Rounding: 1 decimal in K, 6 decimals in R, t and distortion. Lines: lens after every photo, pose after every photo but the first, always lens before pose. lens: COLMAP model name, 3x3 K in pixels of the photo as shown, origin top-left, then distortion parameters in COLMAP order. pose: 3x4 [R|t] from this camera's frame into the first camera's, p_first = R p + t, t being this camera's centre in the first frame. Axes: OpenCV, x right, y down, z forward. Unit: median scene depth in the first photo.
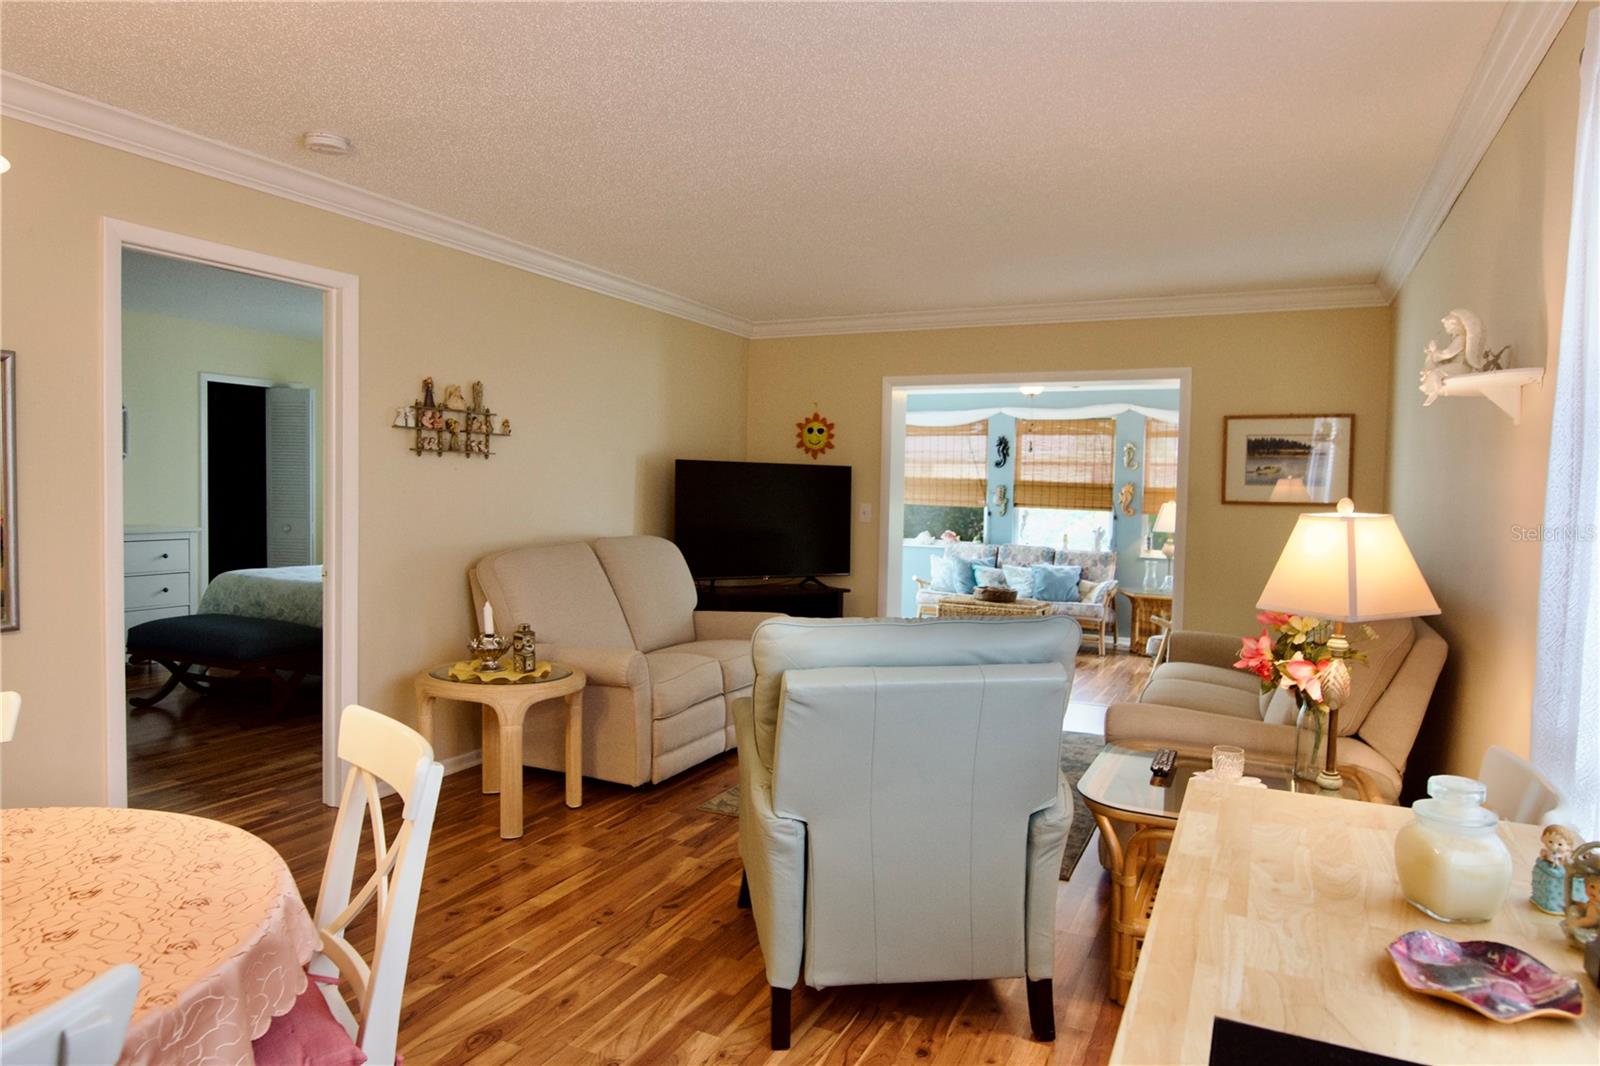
lens RADIAL K [[981.6, 0, 819.8], [0, 981.6, 526.2], [0, 0, 1]] dist [-0.012753, -0.005624]
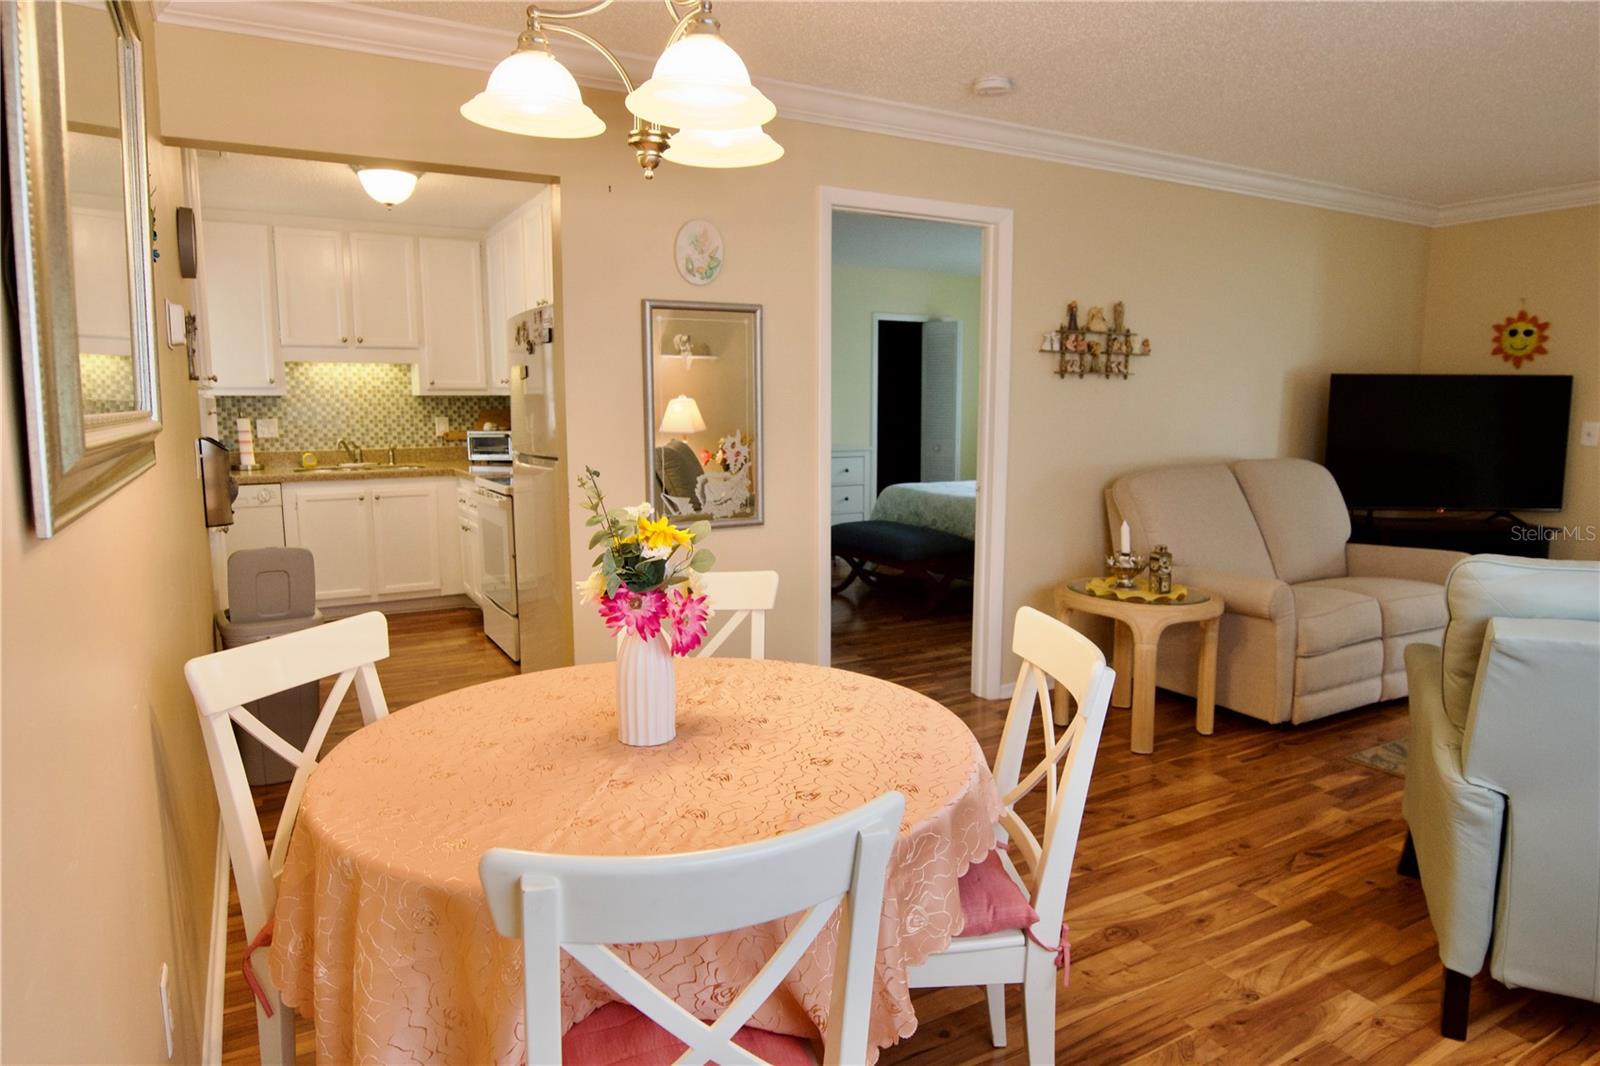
lens RADIAL K [[981.6, 0, 812.1], [0, 981.6, 527.4], [0, 0, 1]] dist [-0.012753, -0.005624]
pose [[0.817056, 0.053175, -0.574101, -0.020583], [-0.006889, 0.996567, 0.082502, 0.001946], [0.576517, -0.063454, 0.814618, -0.014946]]
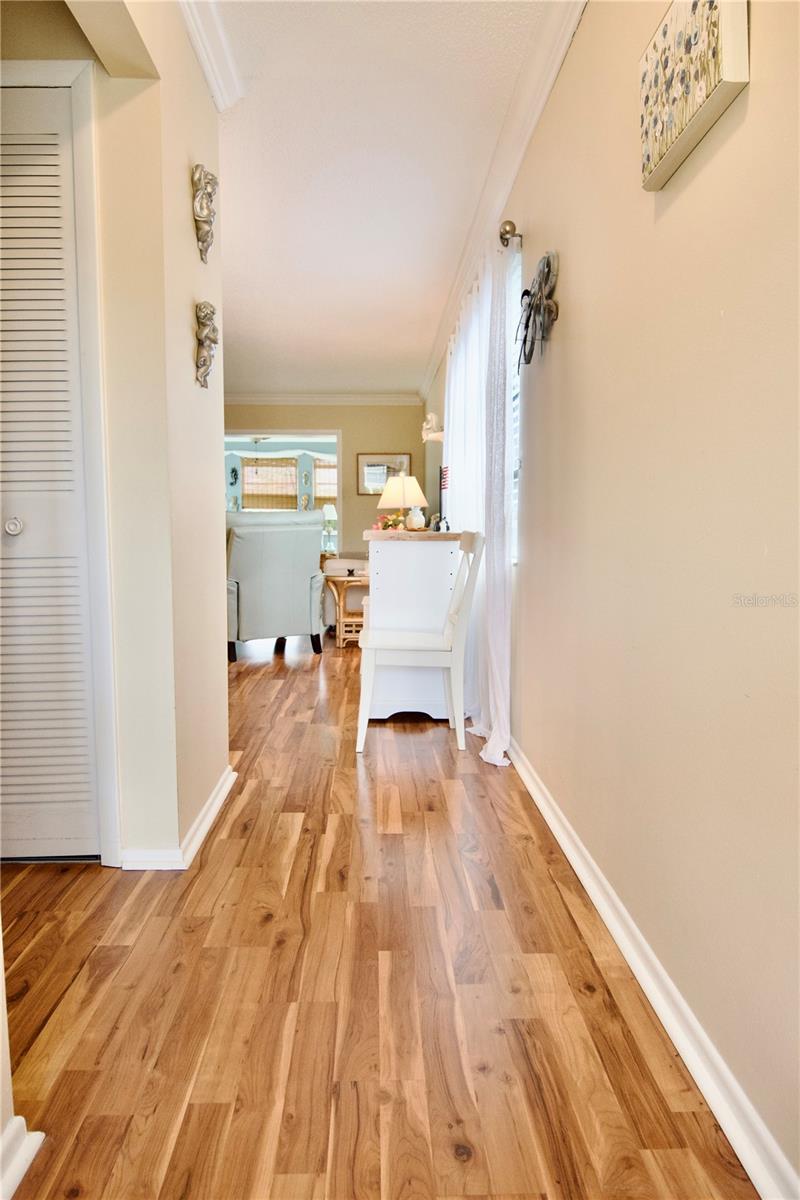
lens RADIAL K [[736.2, 0, 399.1], [0, 736.2, 602.6], [0, 0, 1]] dist [-0.012753, -0.005624]
pose [[0.894224, -0.067157, 0.442554, -0.325957], [0.035726, 0.996235, 0.078989, 0.122010], [-0.446192, -0.054824, 0.893256, -0.678151]]
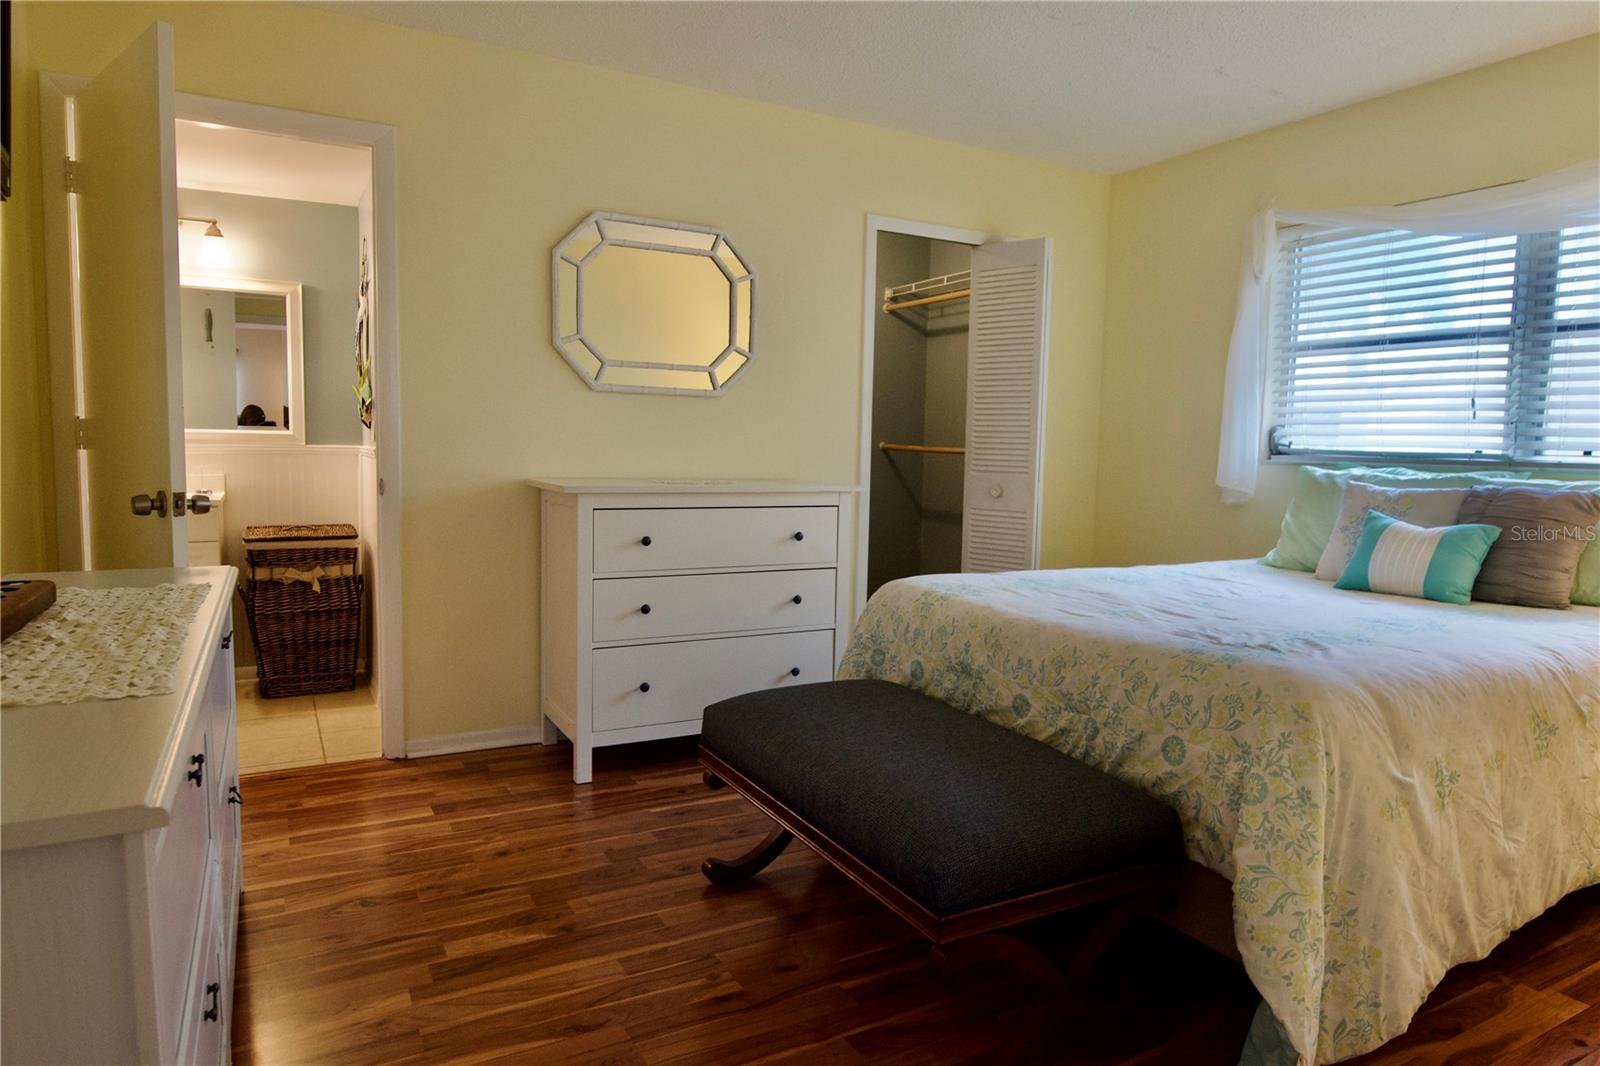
lens RADIAL K [[981.6, 0, 810.0], [0, 981.6, 529.7], [0, 0, 1]] dist [-0.012753, -0.005624]
pose [[0.819079, 0.058430, -0.570698, -0.600038], [-0.046570, 0.998289, 0.035371, 0.009914], [0.571788, -0.002394, 0.820398, 0.940354]]
